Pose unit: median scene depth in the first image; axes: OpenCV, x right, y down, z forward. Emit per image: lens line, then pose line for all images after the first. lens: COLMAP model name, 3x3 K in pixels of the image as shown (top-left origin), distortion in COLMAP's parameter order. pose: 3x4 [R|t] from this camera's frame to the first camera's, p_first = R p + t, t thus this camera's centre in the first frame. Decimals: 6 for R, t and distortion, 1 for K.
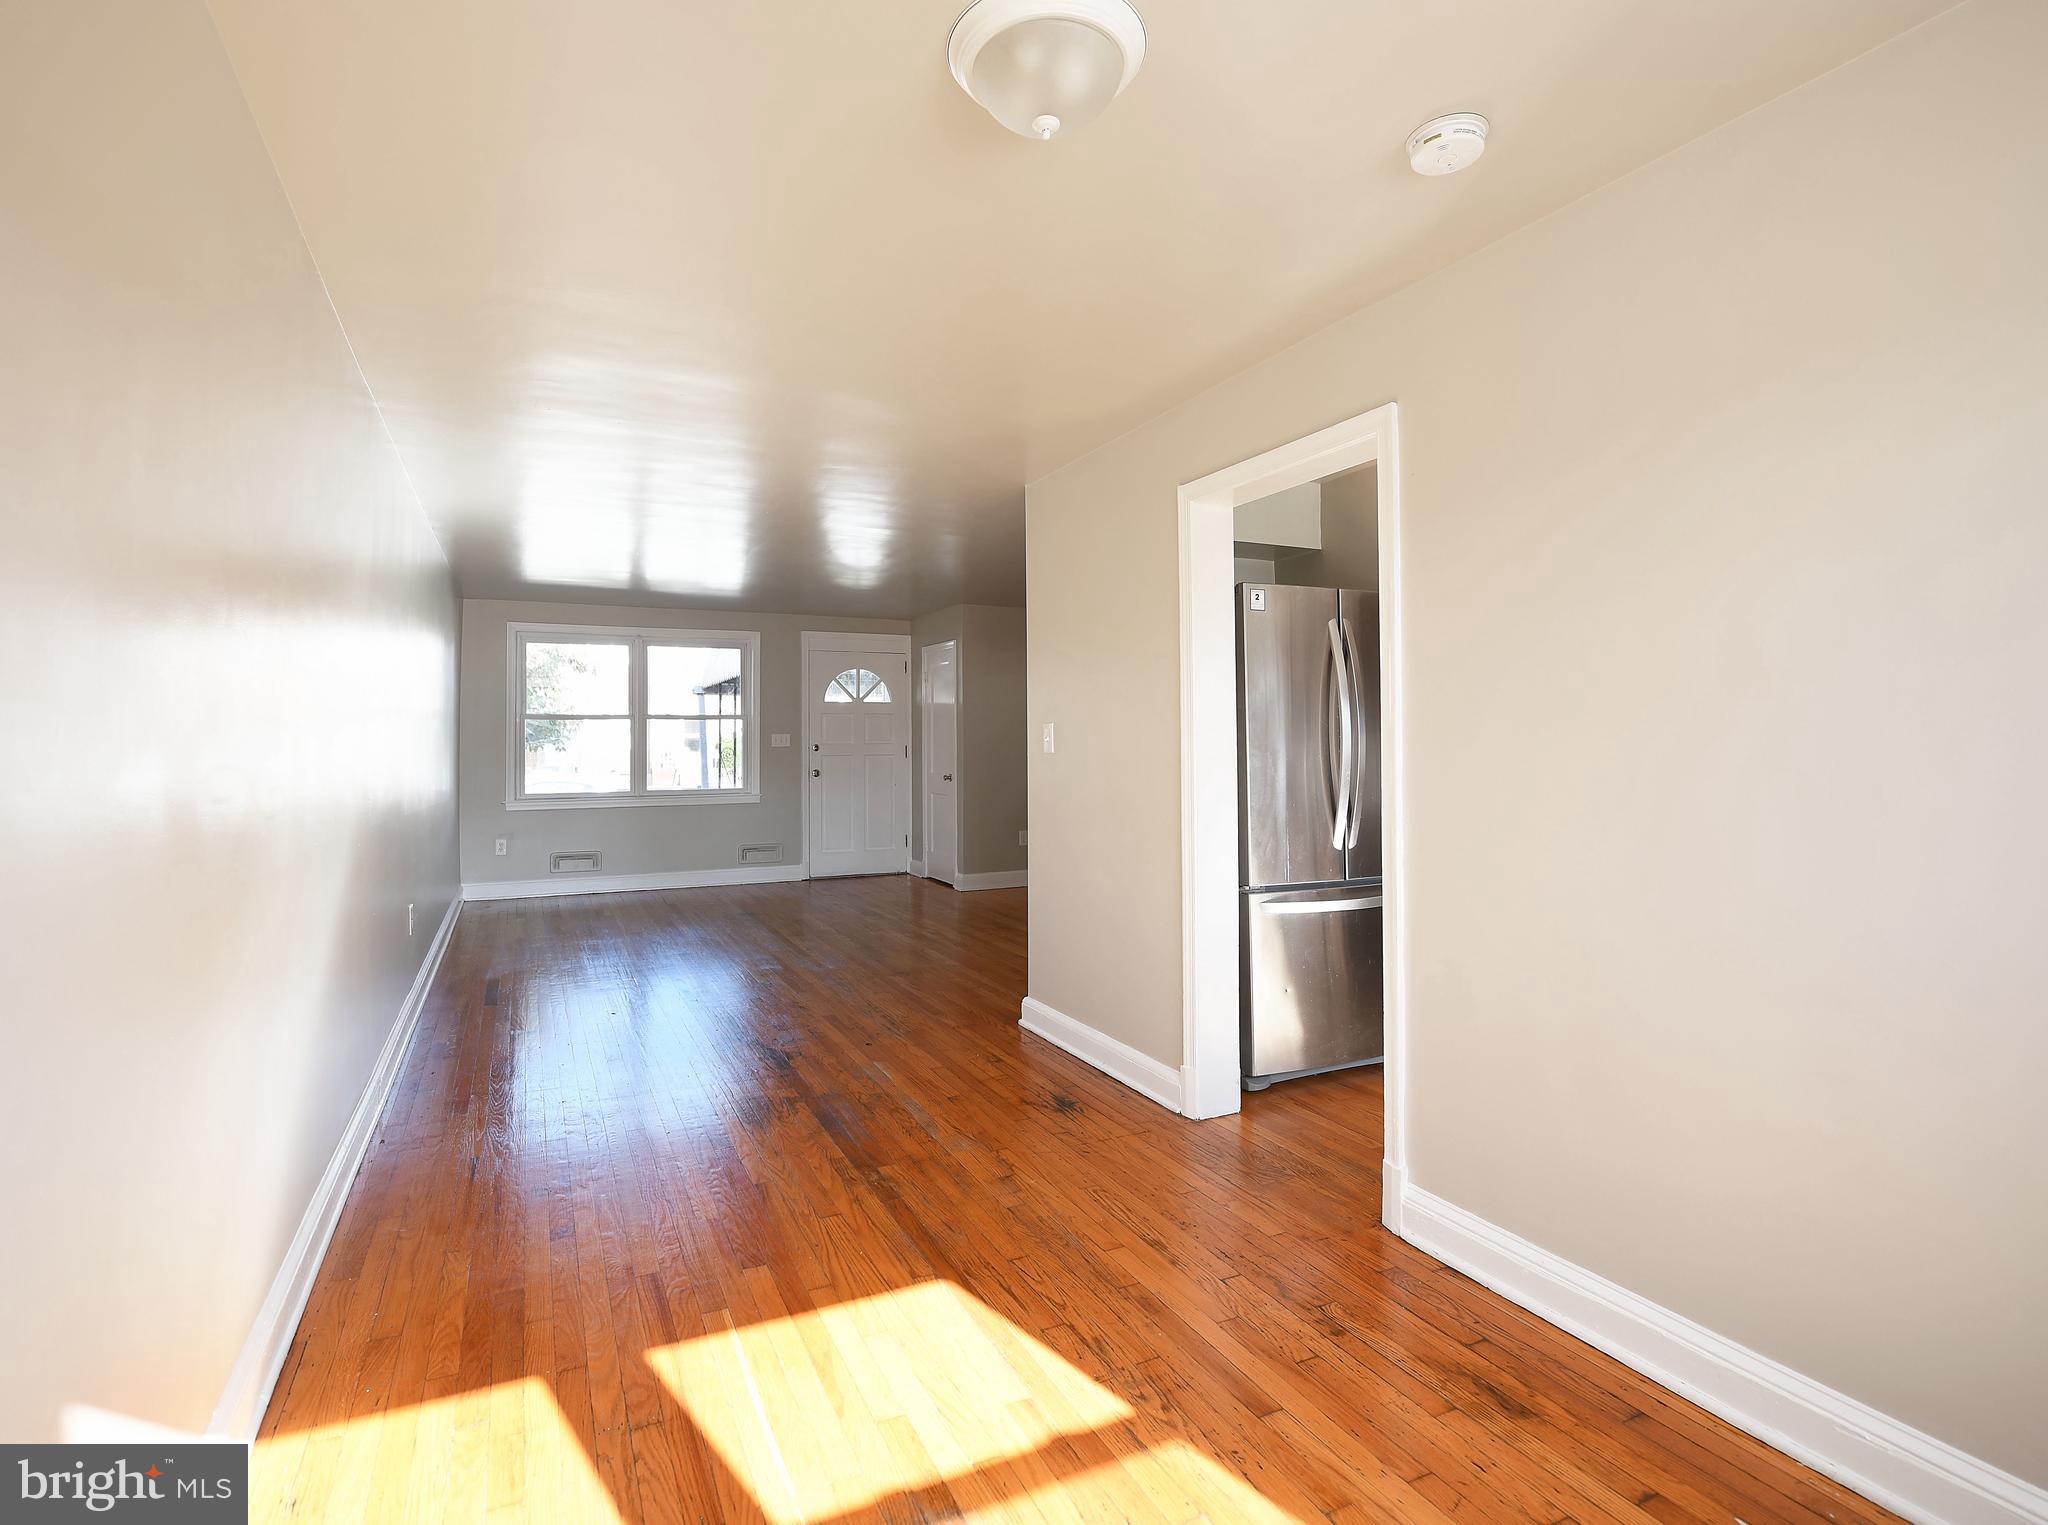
lens RADIAL K [[1009.7, 0, 981.5], [0, 1009.7, 722.6], [0, 0, 1]] dist [-0.004001, -0.000205]
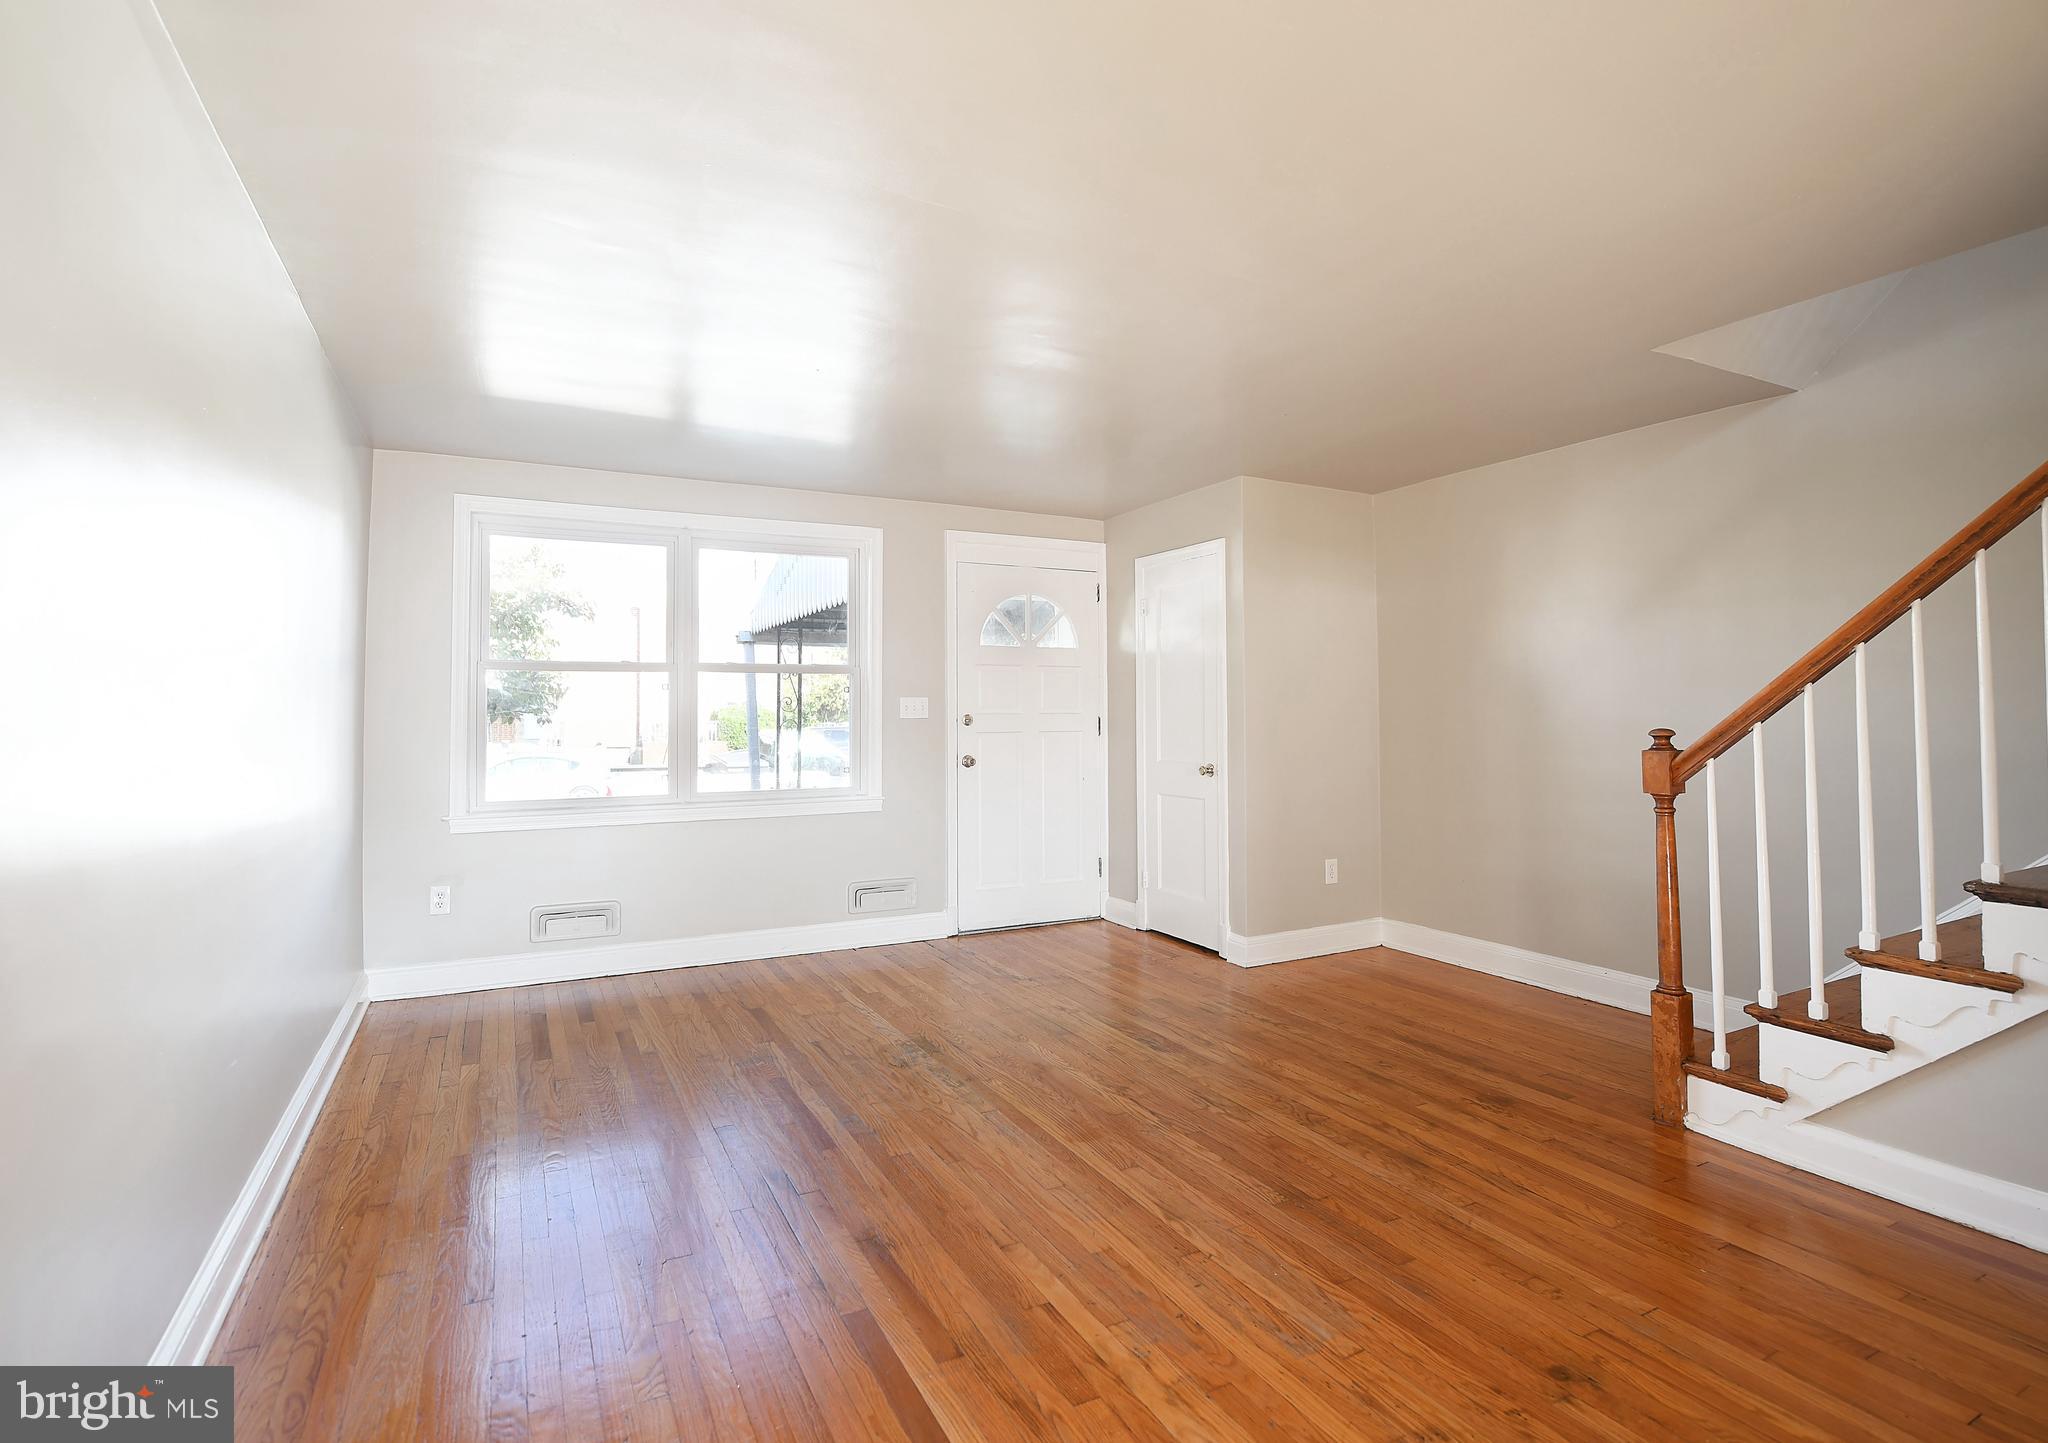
lens RADIAL K [[981.0, 0, 979.1], [0, 981.0, 688.4], [0, 0, 1]] dist [-0.004806, -0.001004]
pose [[0.999649, 0.001907, 0.026435, -0.178503], [-0.001758, 0.999983, -0.005647, 0.009317], [-0.026445, 0.005599, 0.999635, 0.415571]]
